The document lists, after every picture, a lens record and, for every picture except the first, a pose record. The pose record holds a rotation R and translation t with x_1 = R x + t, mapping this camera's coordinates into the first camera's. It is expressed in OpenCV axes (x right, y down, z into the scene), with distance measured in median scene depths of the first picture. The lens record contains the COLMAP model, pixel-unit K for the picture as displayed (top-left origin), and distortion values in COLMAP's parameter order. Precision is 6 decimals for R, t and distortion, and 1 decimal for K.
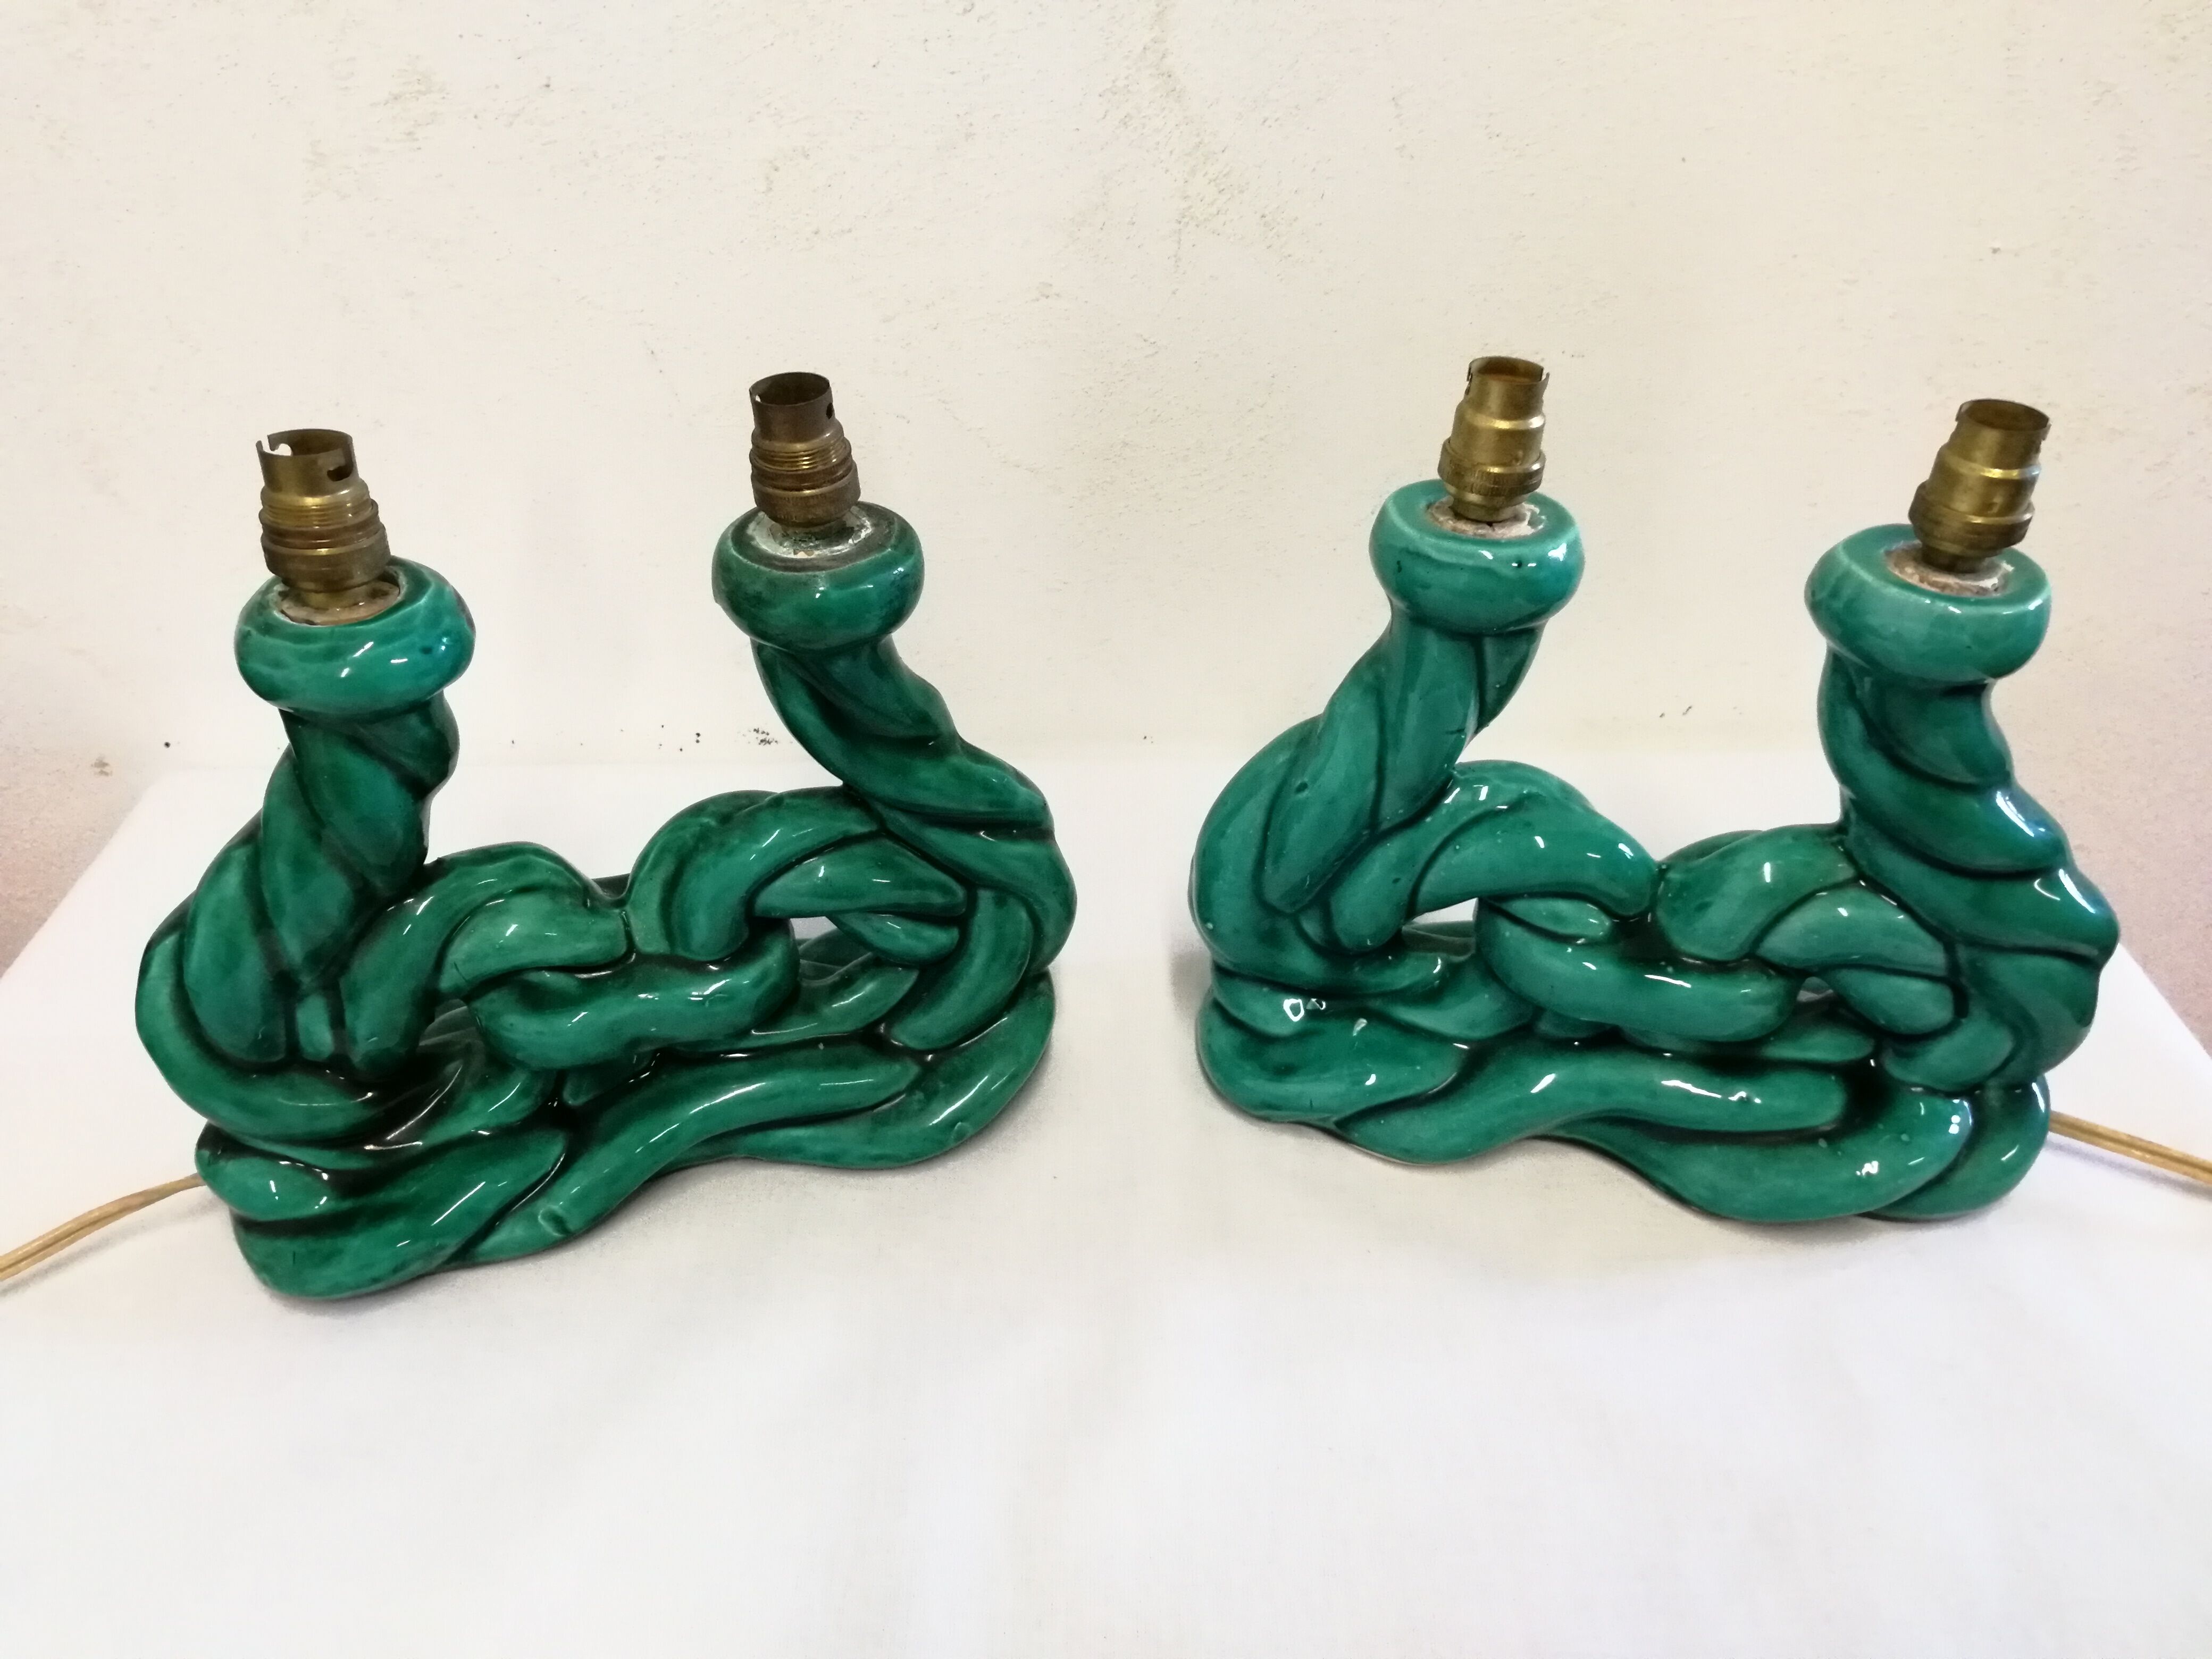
lens RADIAL K [[1627.8, 0, 1106.0], [0, 1627.8, 829.5], [0, 0, 1]] dist [-0.006408, 0.000812]
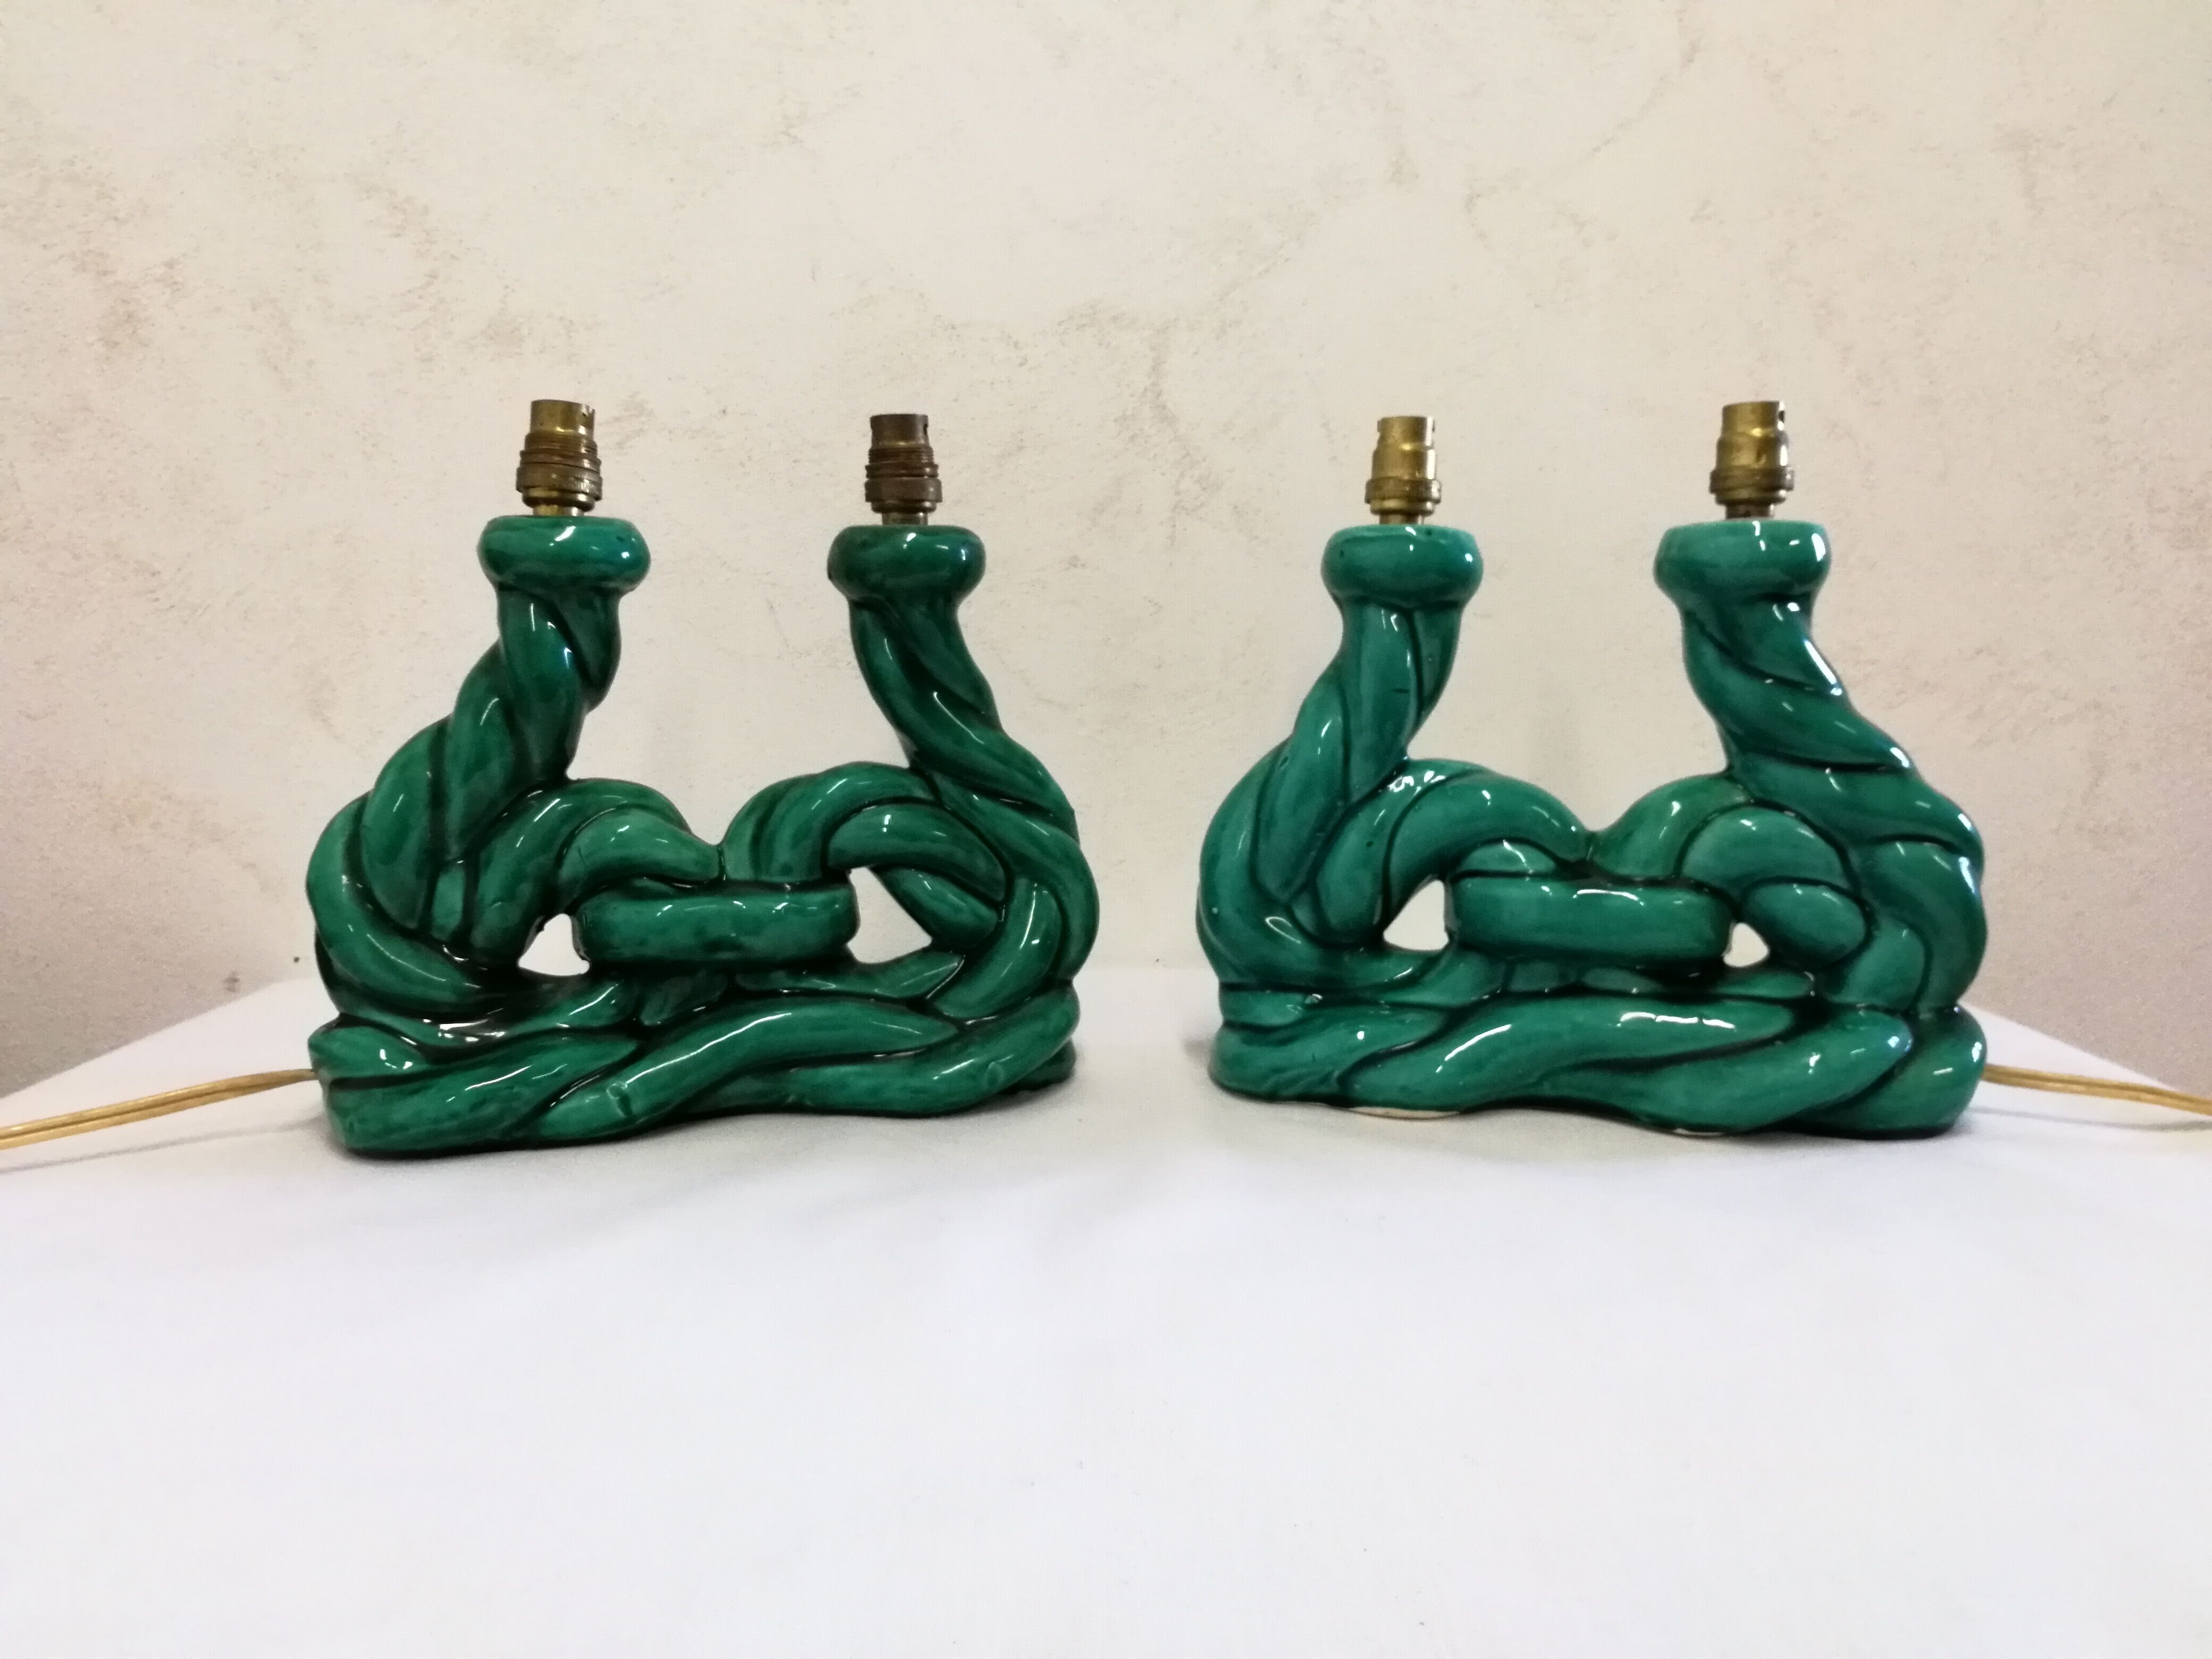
lens RADIAL K [[1627.8, 0, 1106.0], [0, 1627.8, 829.5], [0, 0, 1]] dist [-0.006408, 0.000812]
pose [[0.999959, -0.007897, -0.004453, -0.008338], [0.004412, 0.852998, -0.521895, 0.647756], [0.007919, 0.521854, 0.852998, -0.017897]]
